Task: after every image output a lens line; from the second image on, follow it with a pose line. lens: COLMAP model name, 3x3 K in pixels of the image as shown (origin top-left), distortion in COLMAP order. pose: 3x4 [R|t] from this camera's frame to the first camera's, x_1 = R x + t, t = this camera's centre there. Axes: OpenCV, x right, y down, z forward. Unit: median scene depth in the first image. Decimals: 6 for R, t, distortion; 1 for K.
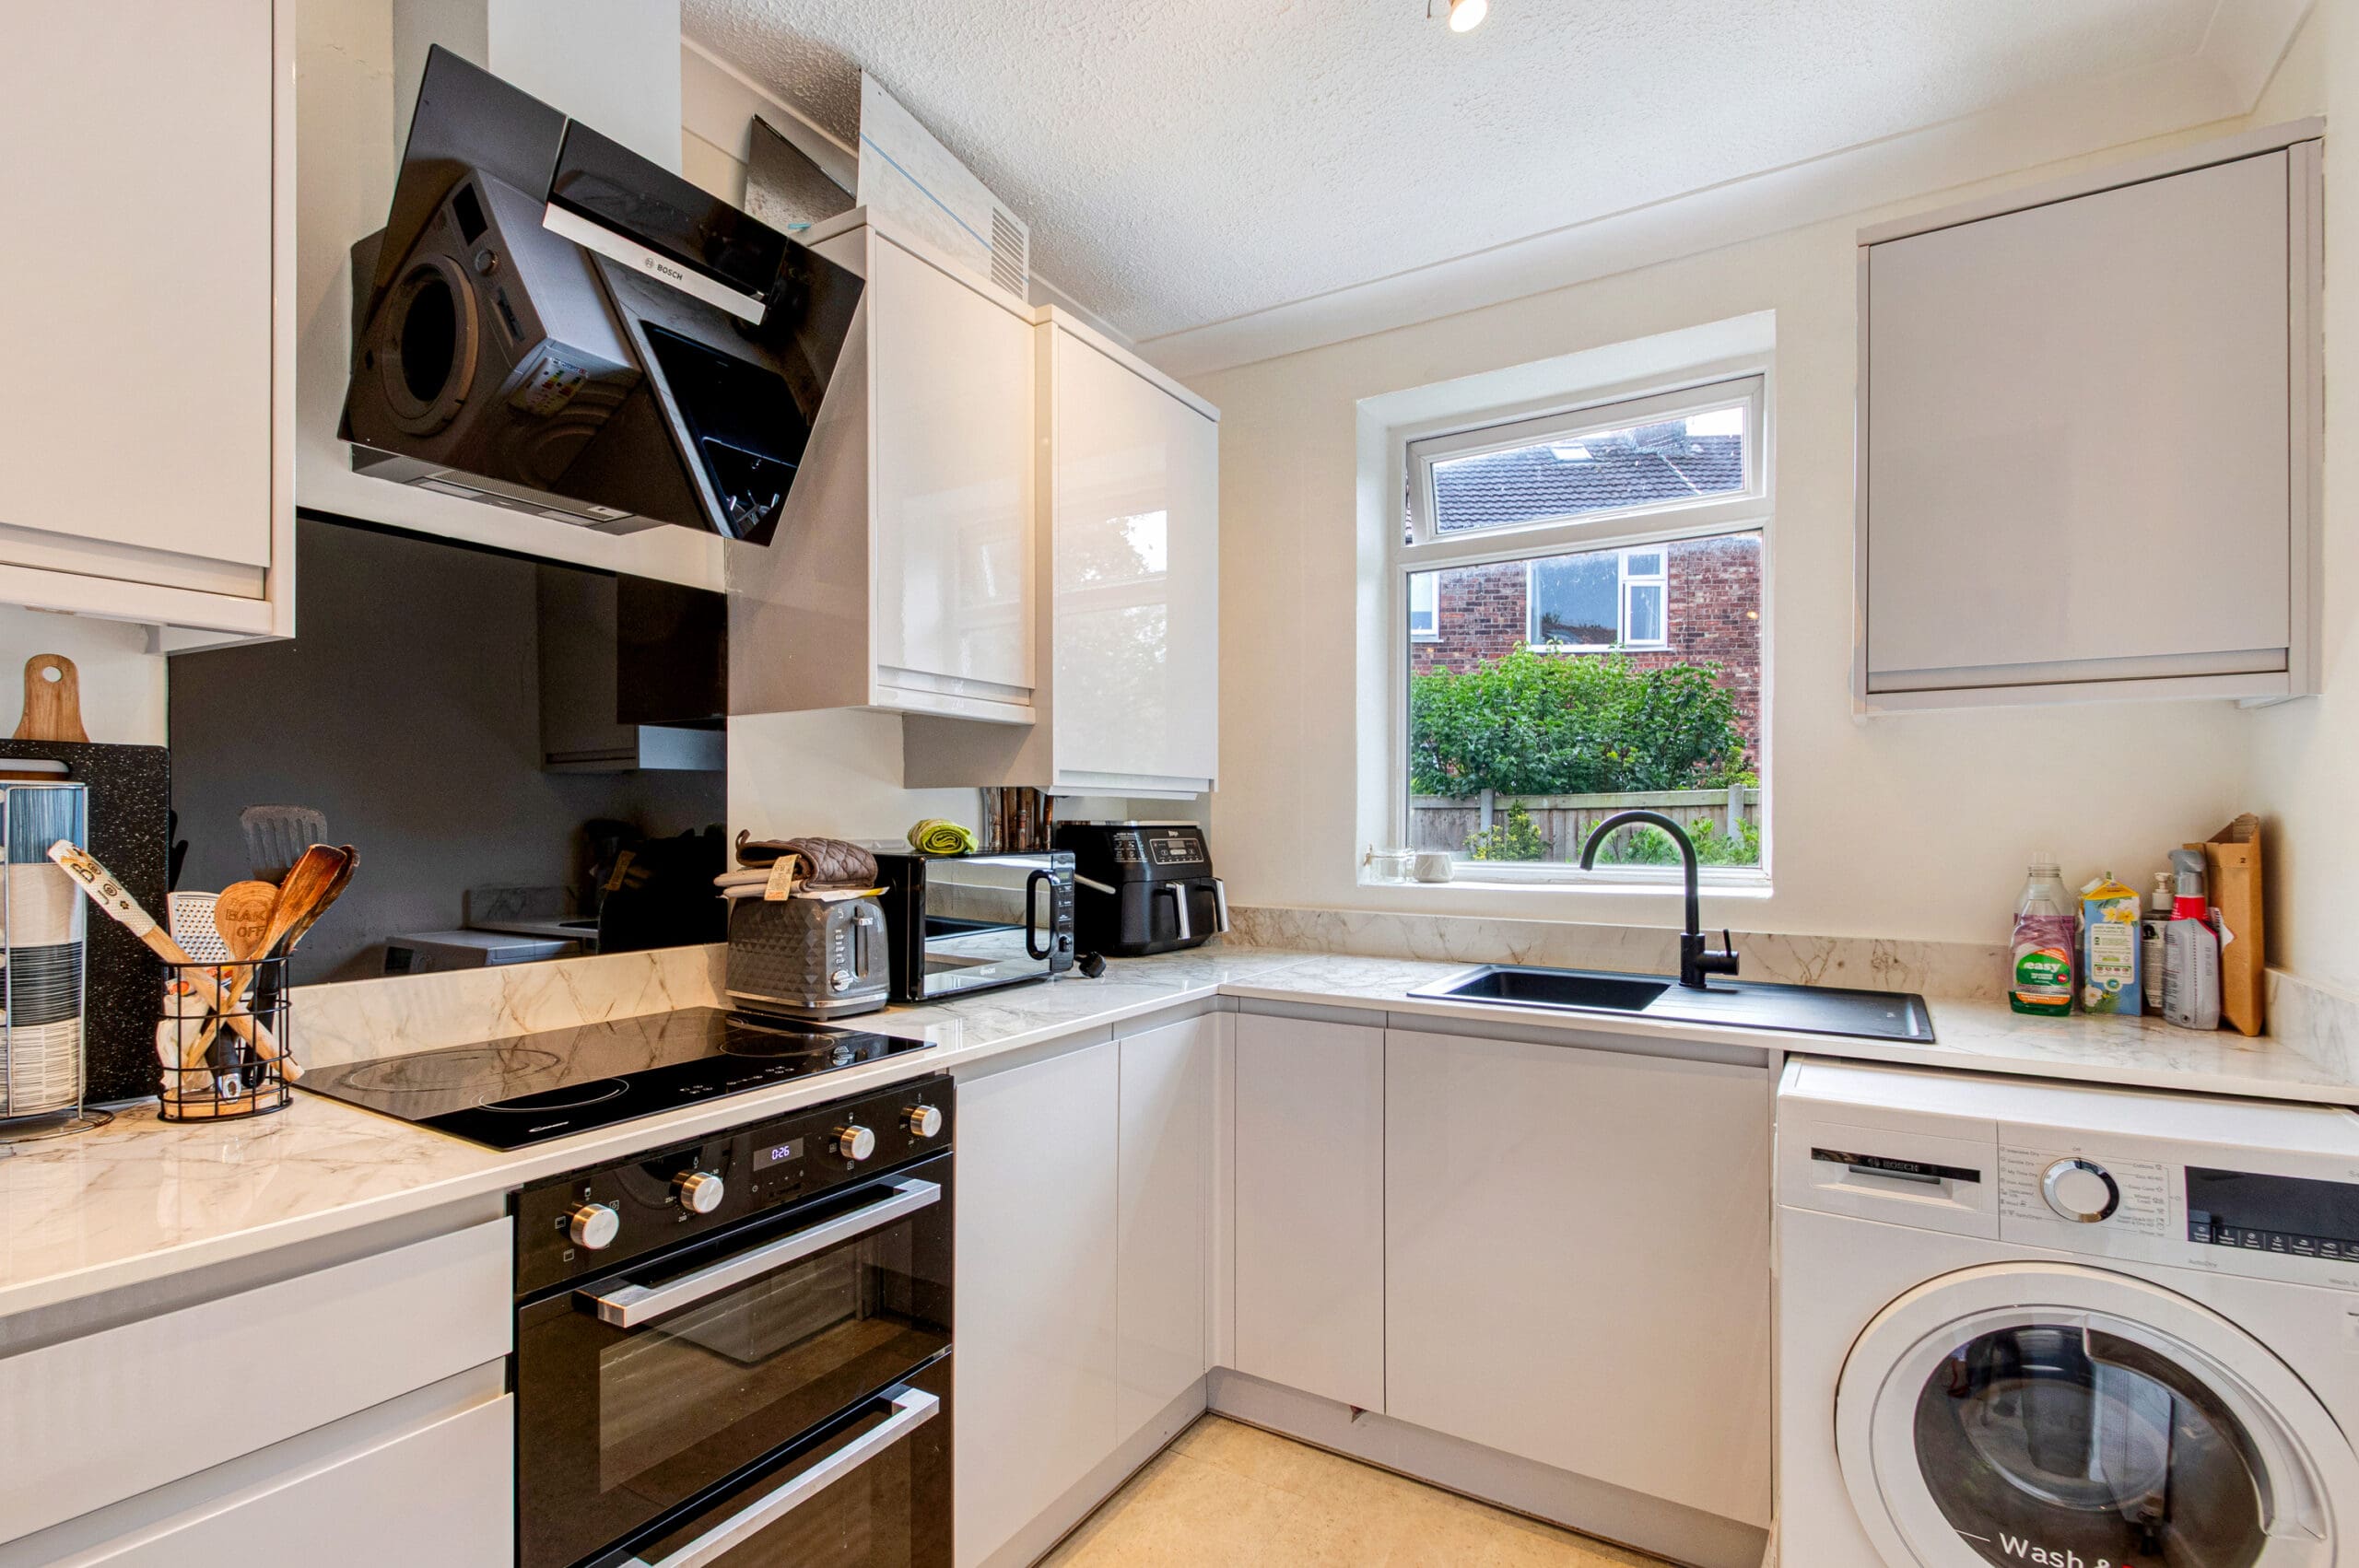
lens RADIAL K [[1106.7, 0, 1179.5], [0, 1106.7, 784.0], [0, 0, 1]] dist [-0.002620, -0.012641]
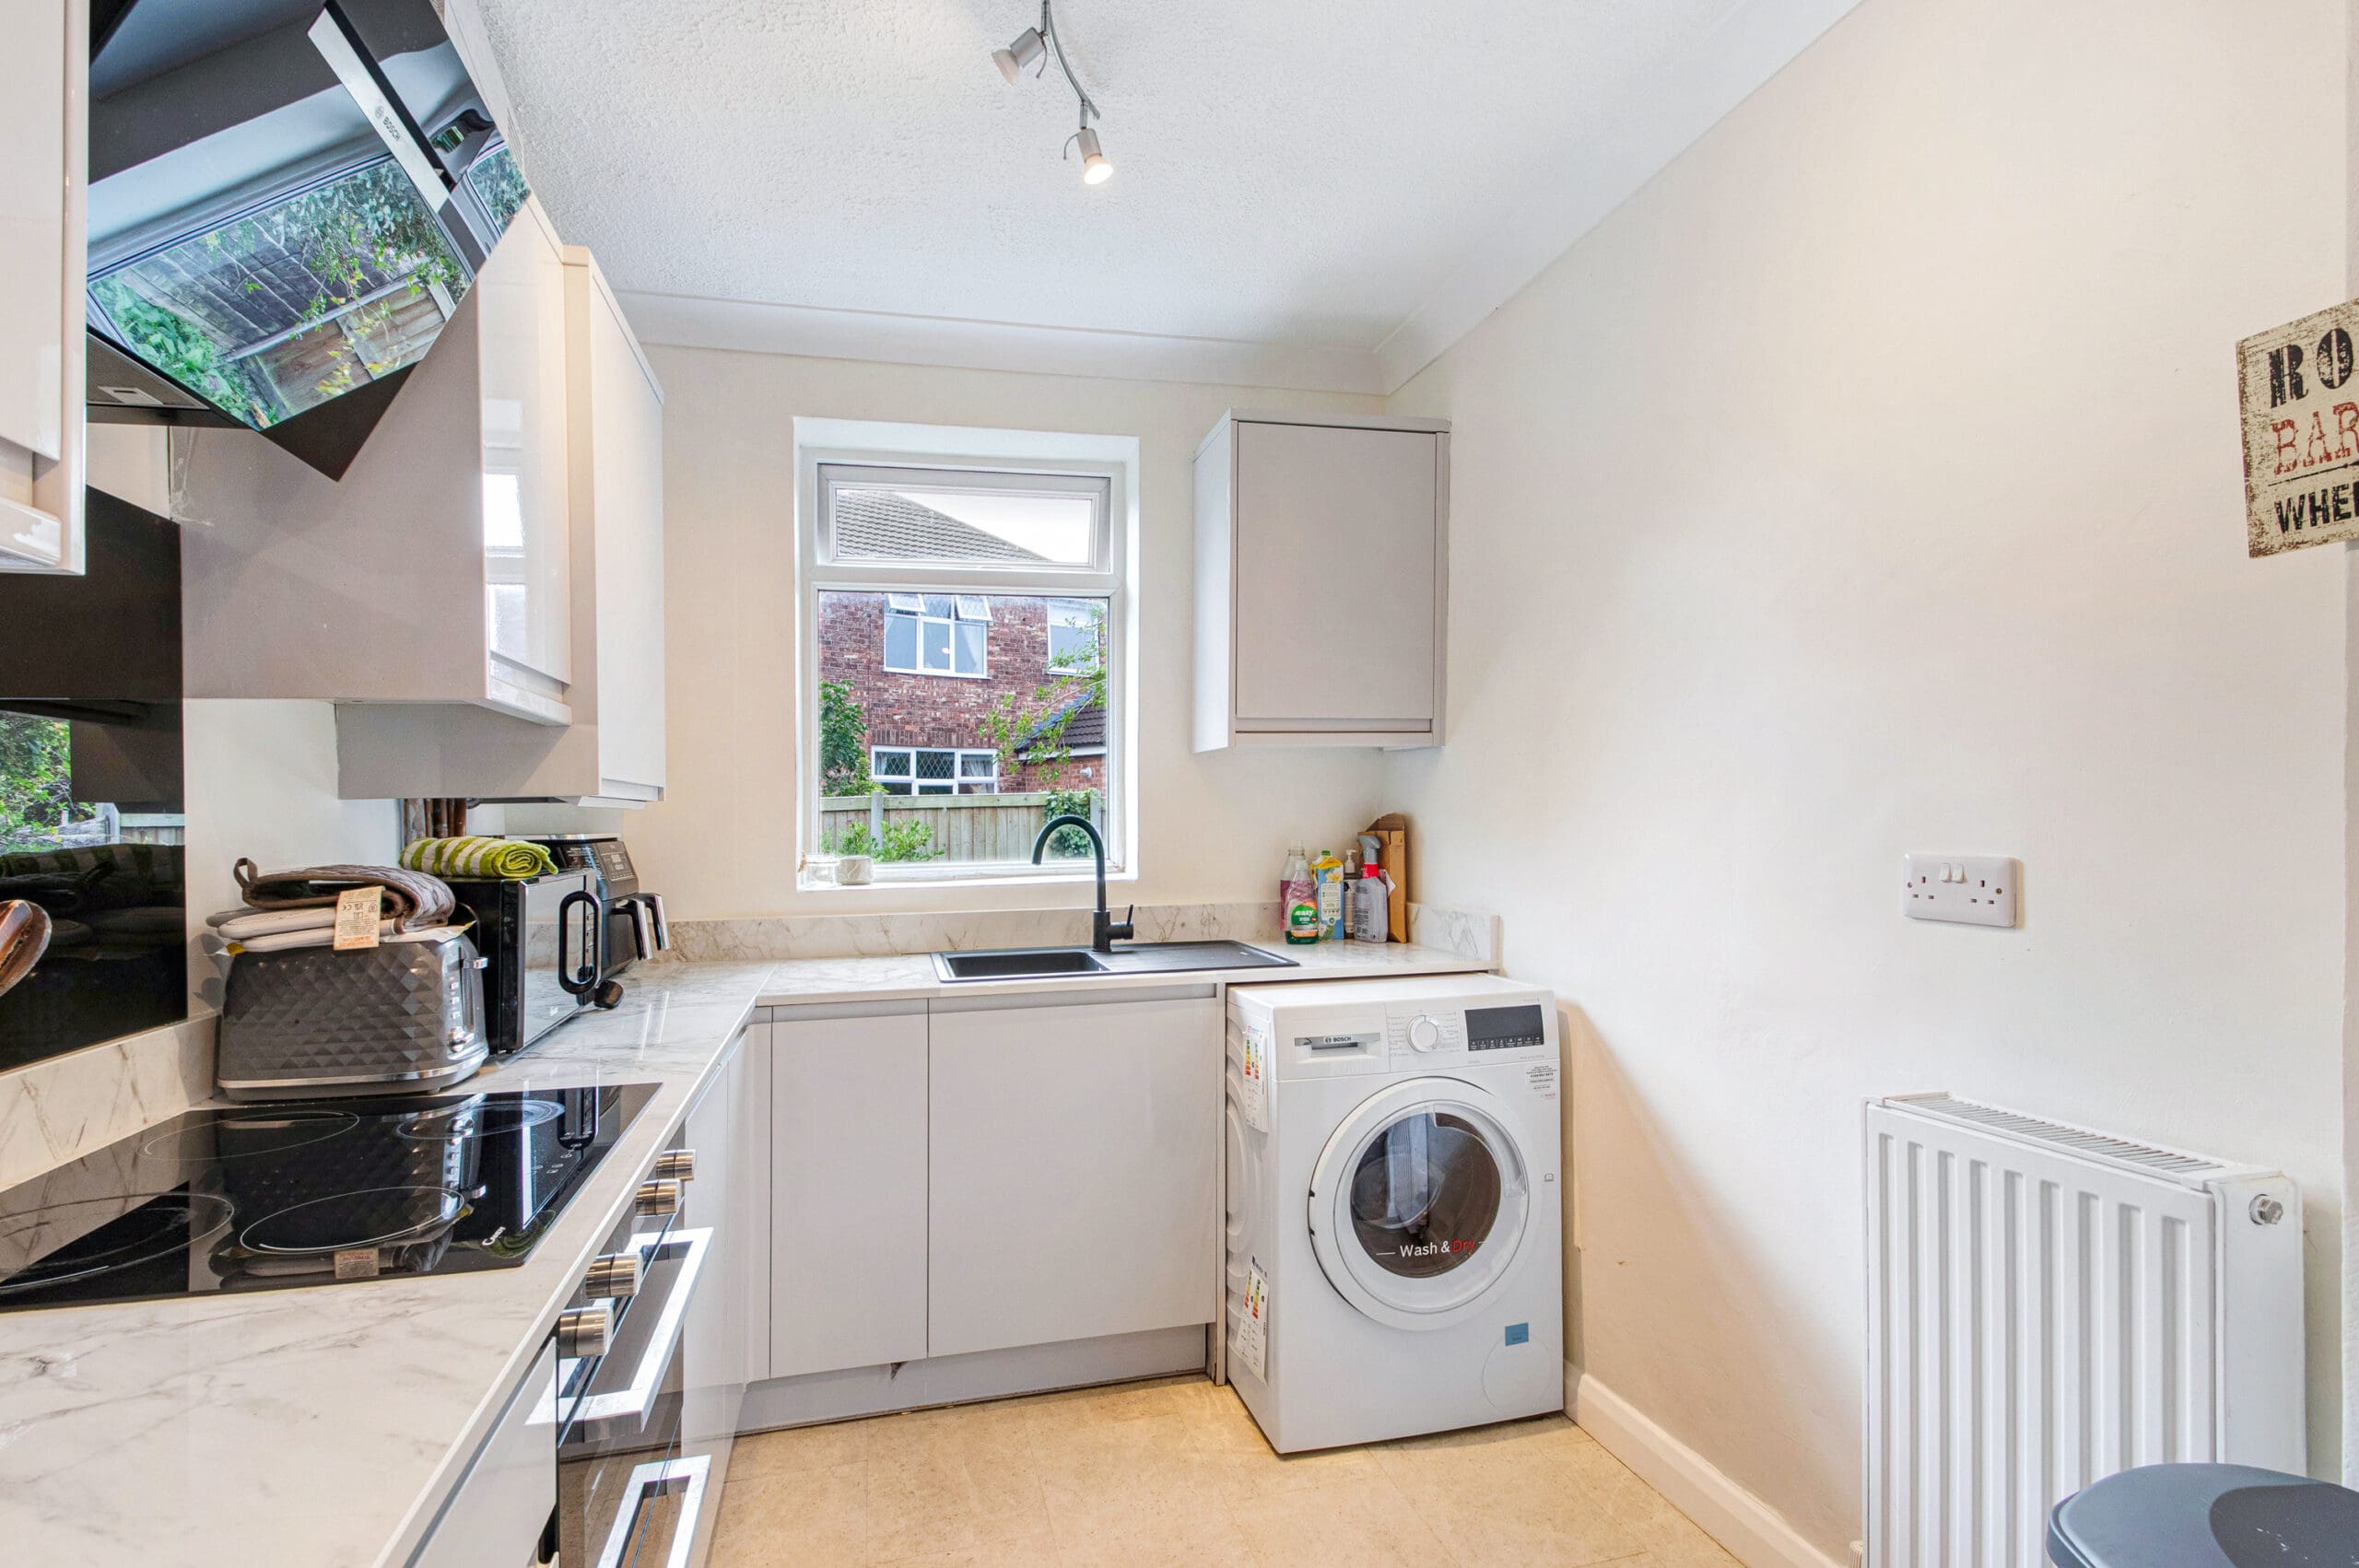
lens RADIAL K [[1102.6, 0, 1162.7], [0, 1102.6, 802.2], [0, 0, 1]] dist [-0.017648, -0.000072]
pose [[0.691616, -0.003856, 0.722255, -0.475627], [-0.006343, 0.999915, 0.011413, -0.007063], [-0.722237, -0.012474, 0.691533, 0.068382]]
